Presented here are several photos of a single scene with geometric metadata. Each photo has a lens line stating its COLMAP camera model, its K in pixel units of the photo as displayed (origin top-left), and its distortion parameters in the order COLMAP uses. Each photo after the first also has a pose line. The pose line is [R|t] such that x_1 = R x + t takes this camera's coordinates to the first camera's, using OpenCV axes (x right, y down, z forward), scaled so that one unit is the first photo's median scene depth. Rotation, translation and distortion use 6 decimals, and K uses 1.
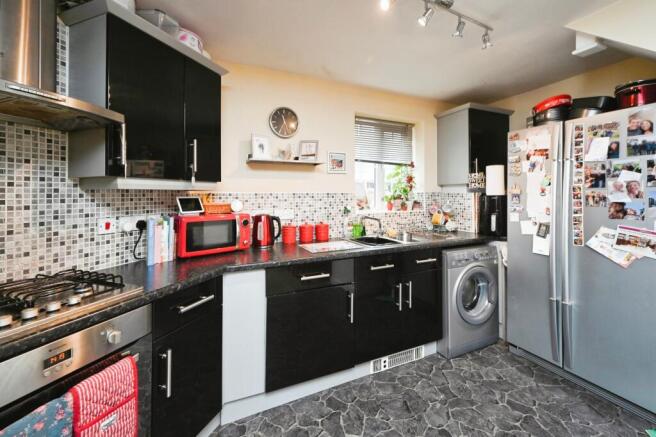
lens RADIAL K [[274.6, 0, 320.5], [0, 274.6, 191.7], [0, 0, 1]] dist [0.014313, -0.000621]
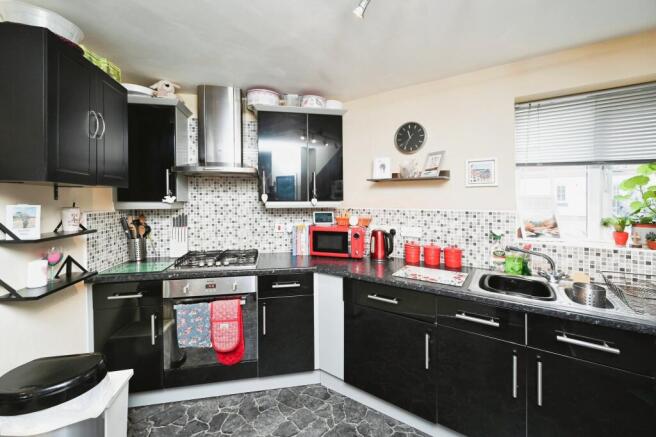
lens RADIAL K [[274.6, 0, 338.5], [0, 274.6, 198.6], [0, 0, 1]] dist [0.014313, -0.000621]
pose [[0.526885, 0.010567, -0.849871, 0.685893], [0.008891, 0.999799, 0.017944, -0.067835], [0.849890, -0.017011, 0.526685, 0.322612]]
